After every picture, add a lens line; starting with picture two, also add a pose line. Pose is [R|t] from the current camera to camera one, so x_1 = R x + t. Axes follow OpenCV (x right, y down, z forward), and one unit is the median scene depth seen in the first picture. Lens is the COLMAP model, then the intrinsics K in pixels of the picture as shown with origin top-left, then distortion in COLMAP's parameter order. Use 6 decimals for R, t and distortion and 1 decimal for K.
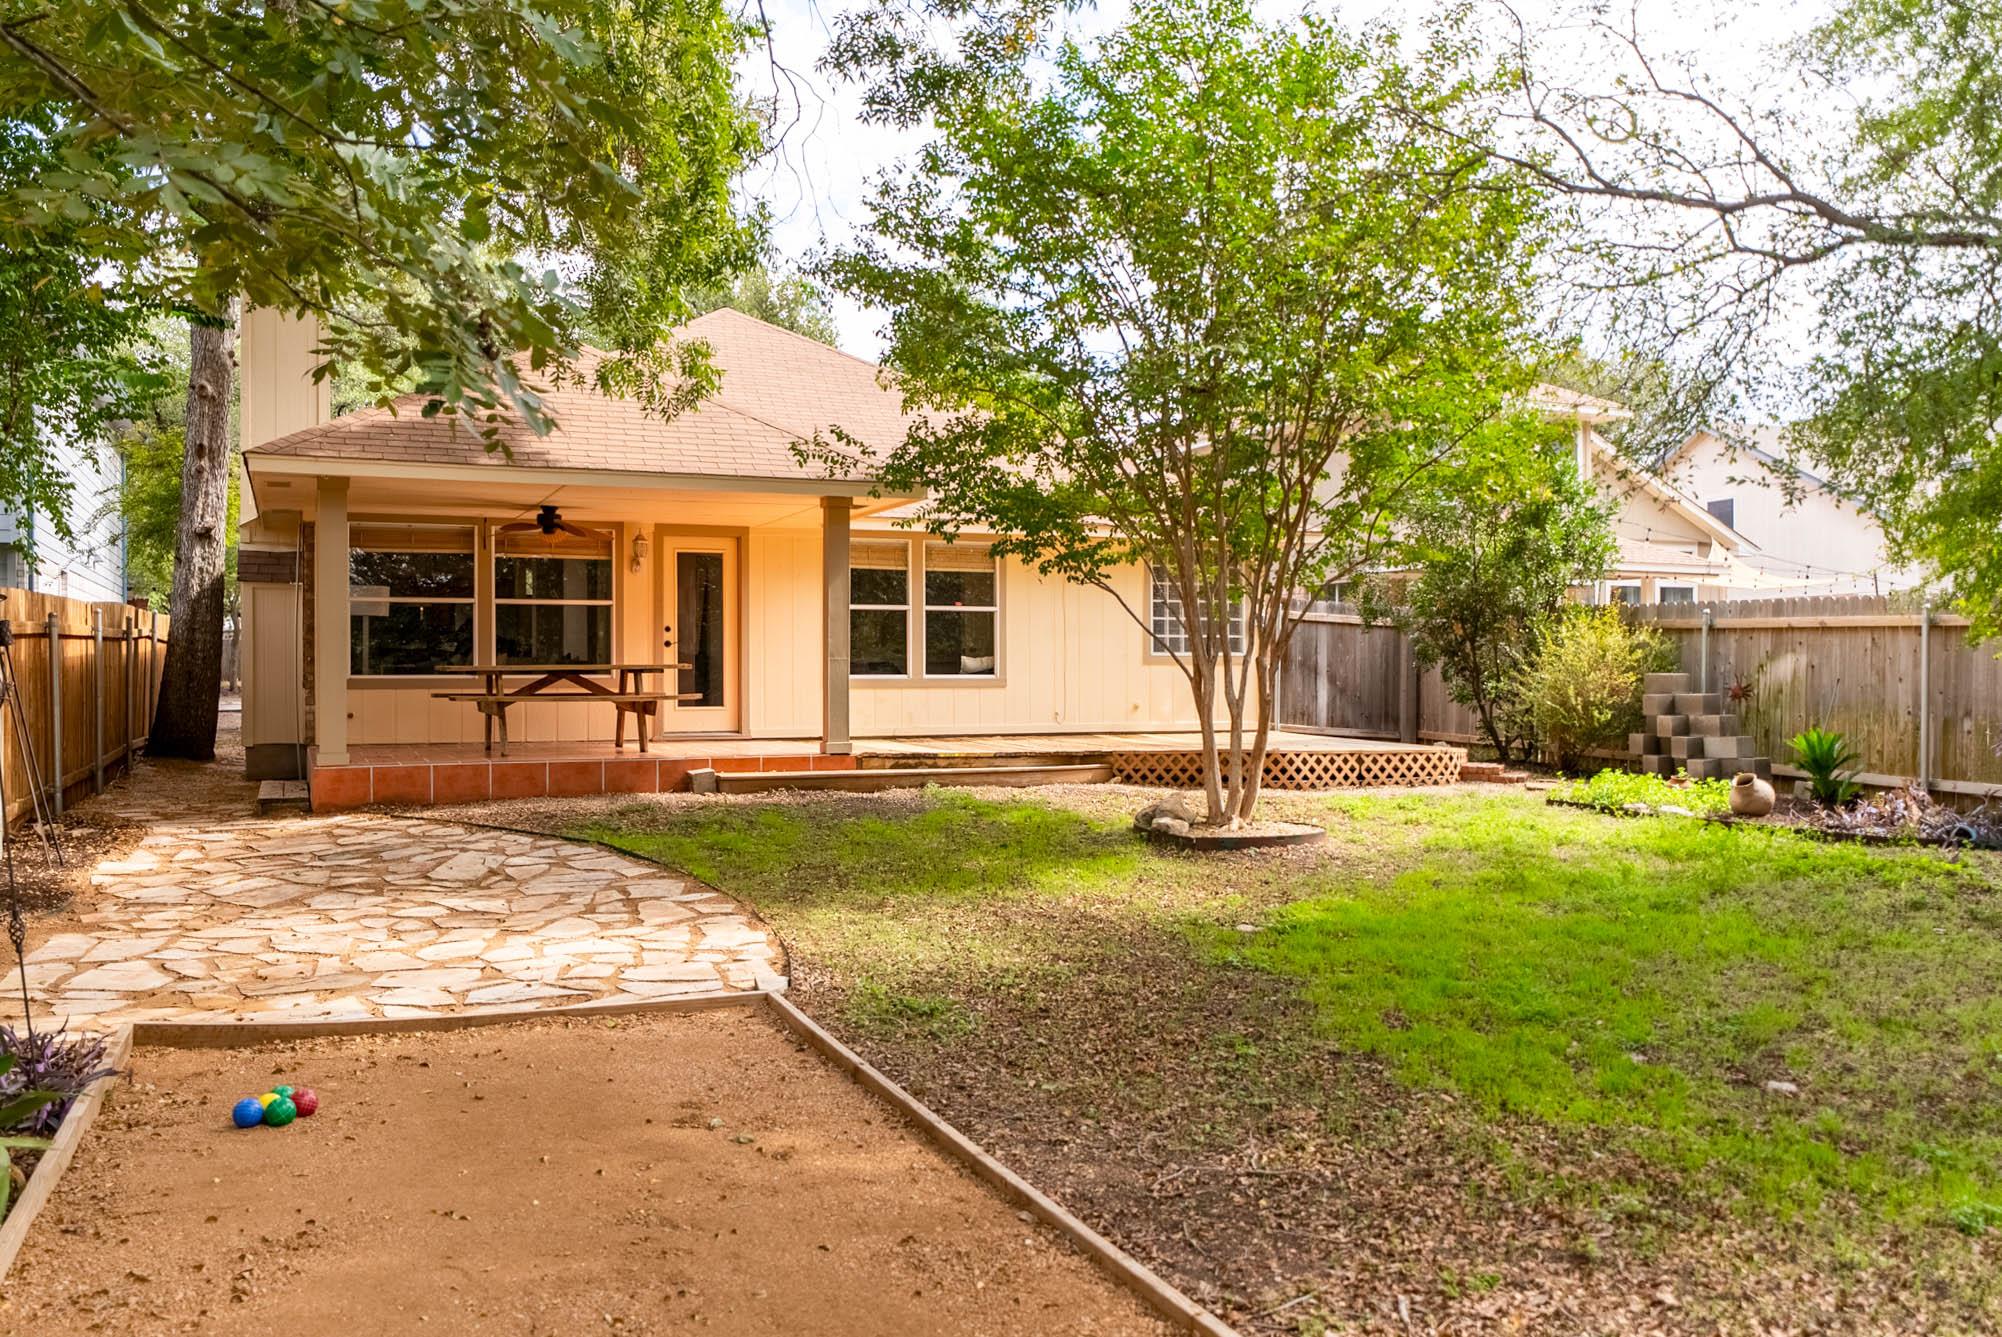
lens RADIAL K [[1630.7, 0, 998.7], [0, 1630.7, 664.7], [0, 0, 1]] dist [-0.007281, 0.009906]
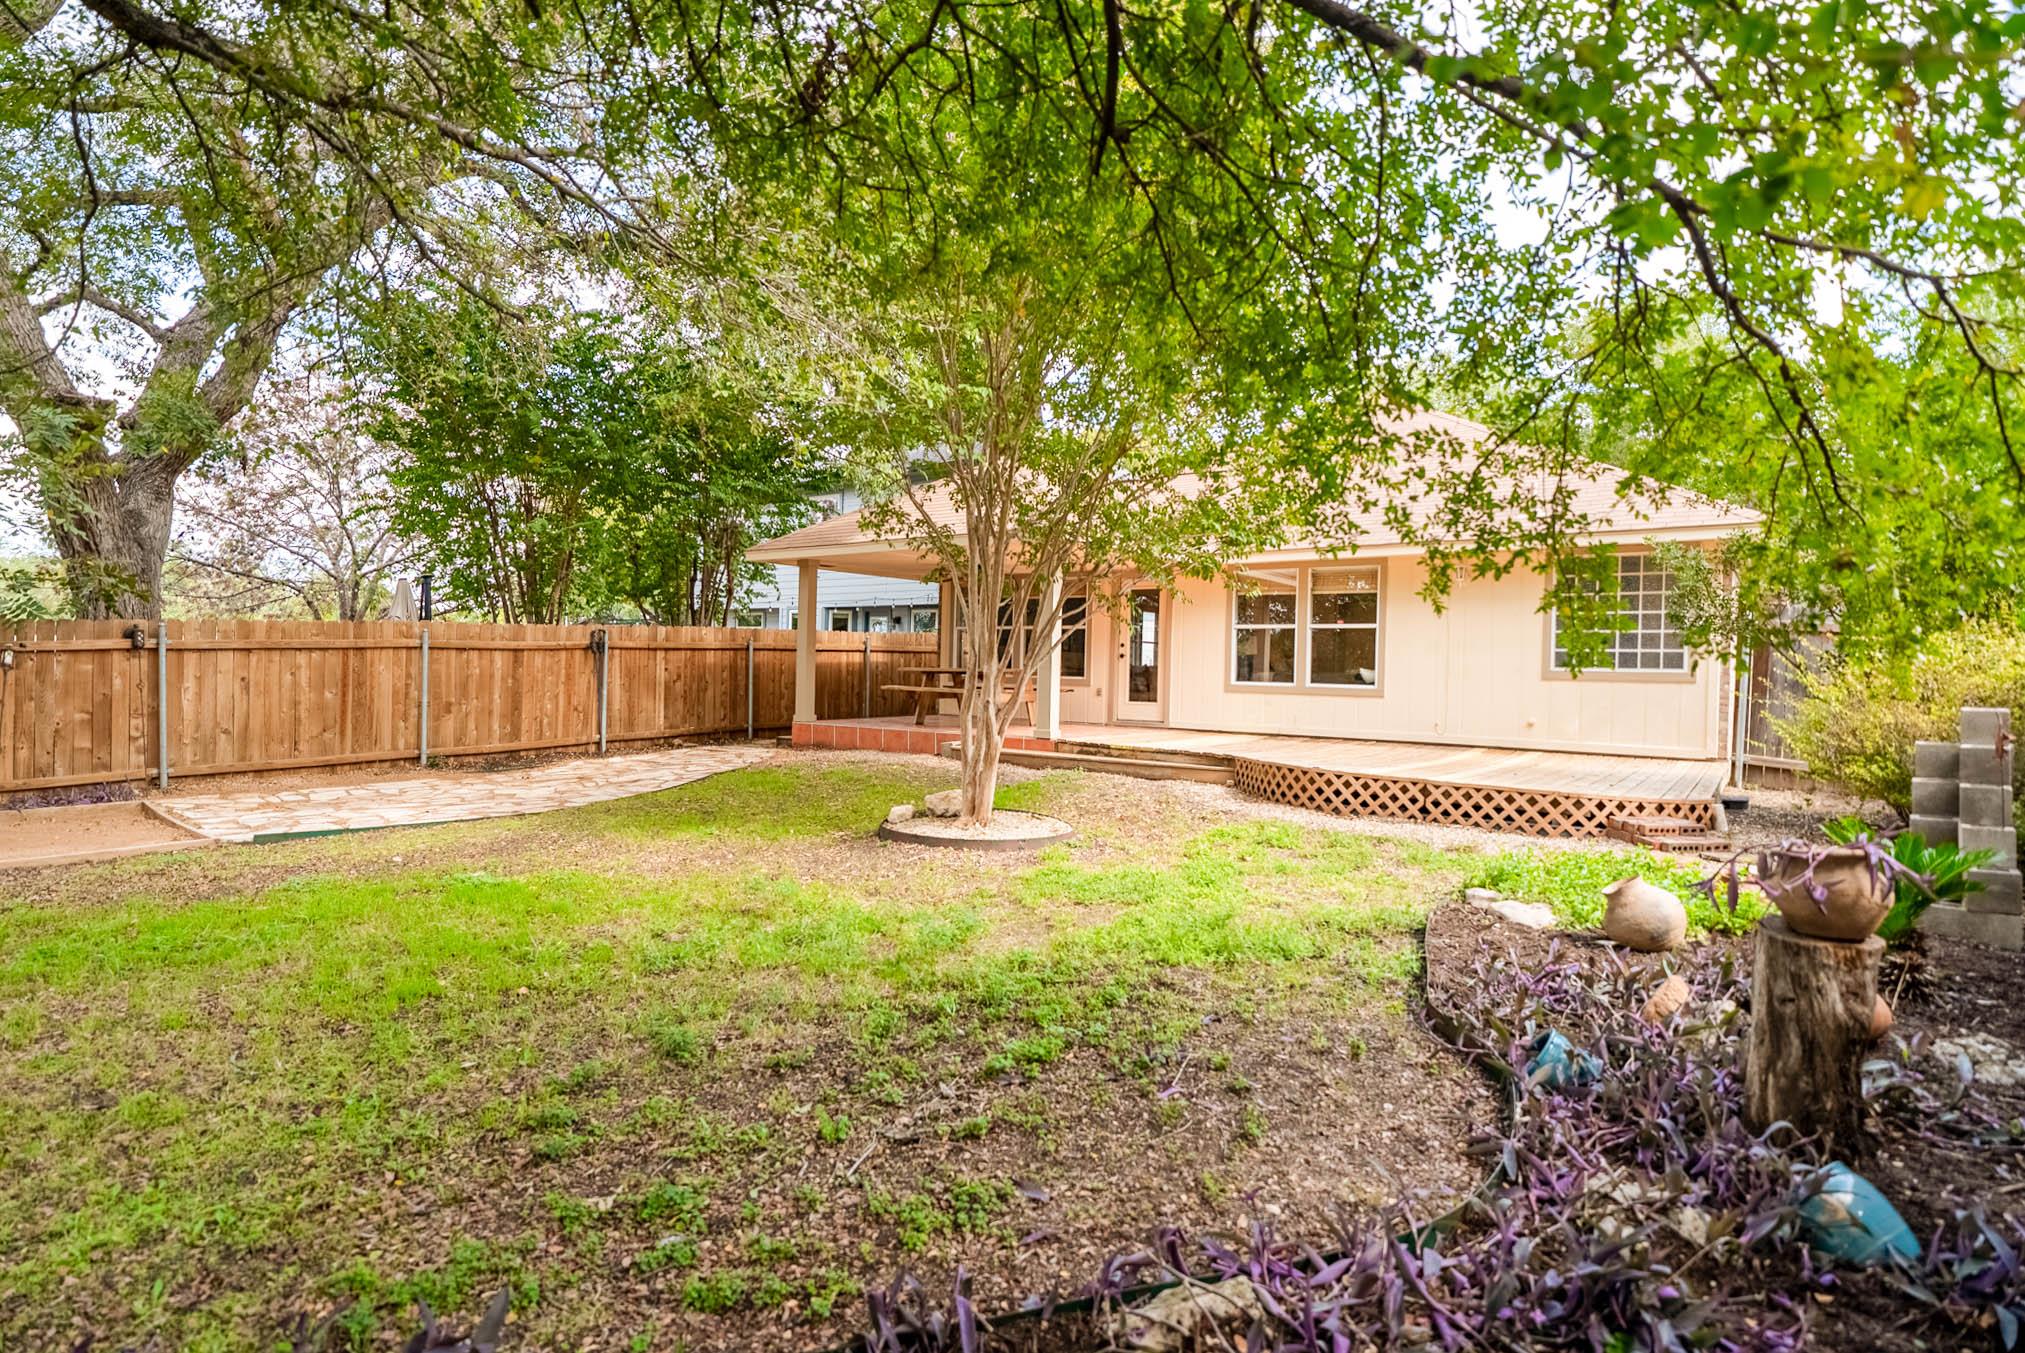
lens RADIAL K [[1060.6, 0, 1014.8], [0, 1060.6, 681.7], [0, 0, 1]] dist [0.000339, 0.000005]
pose [[0.487734, 0.022545, -0.872701, 0.571910], [-0.020001, 0.999693, 0.014648, -0.002465], [0.872763, 0.010310, 0.488035, 0.512766]]
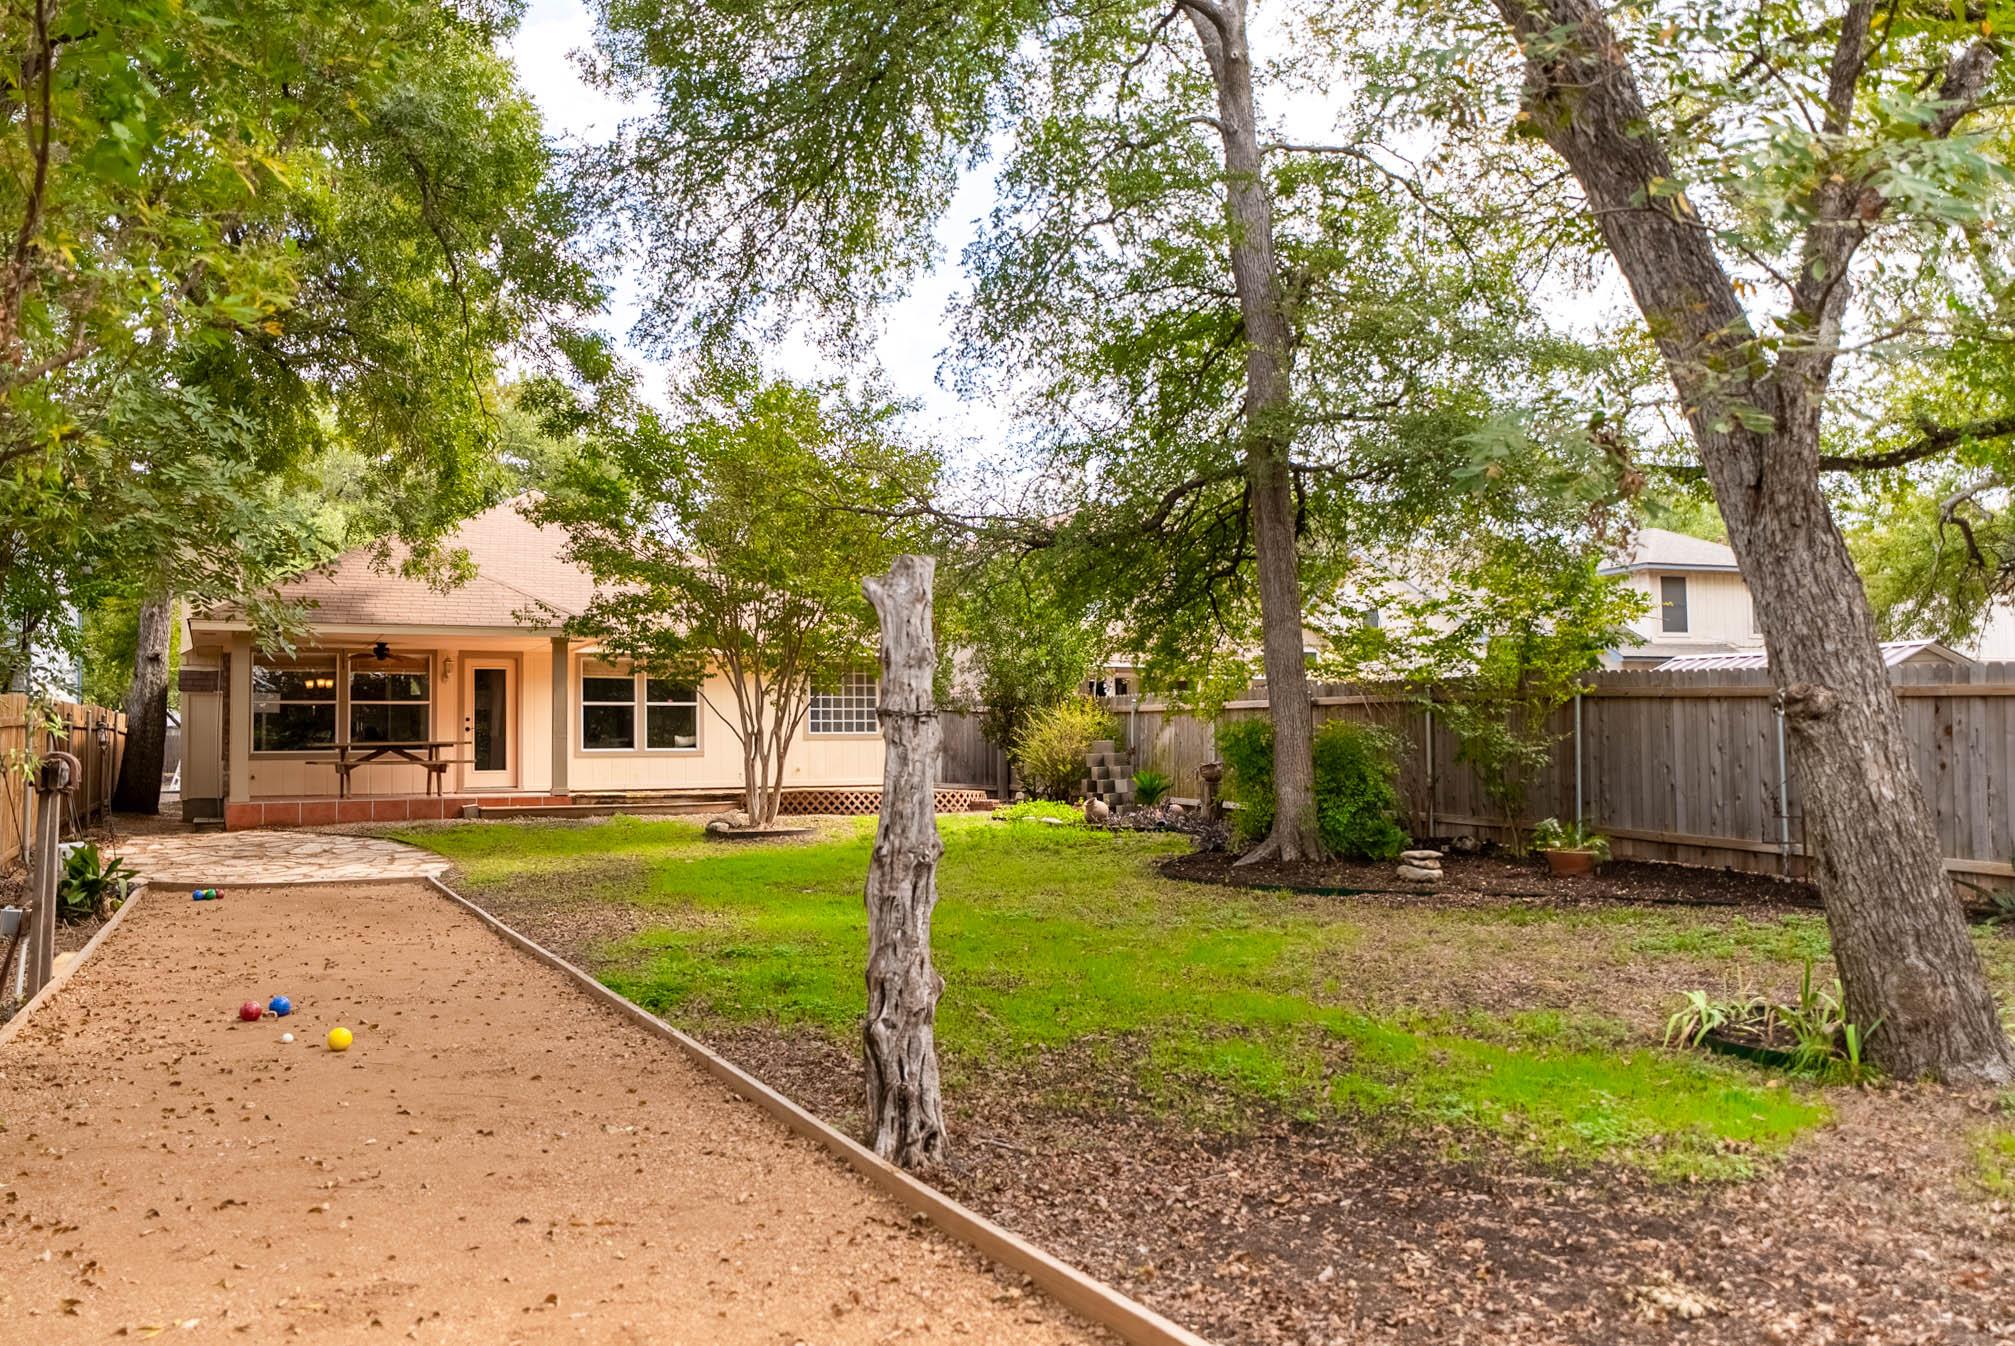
lens RADIAL K [[1641.2, 0, 1011.2], [0, 1641.2, 678.4], [0, 0, 1]] dist [-0.007281, 0.009906]
pose [[0.999016, -0.009655, 0.043276, 0.253050], [0.011662, 0.998857, -0.046357, 0.017699], [-0.042779, 0.046816, 0.997987, -0.584539]]
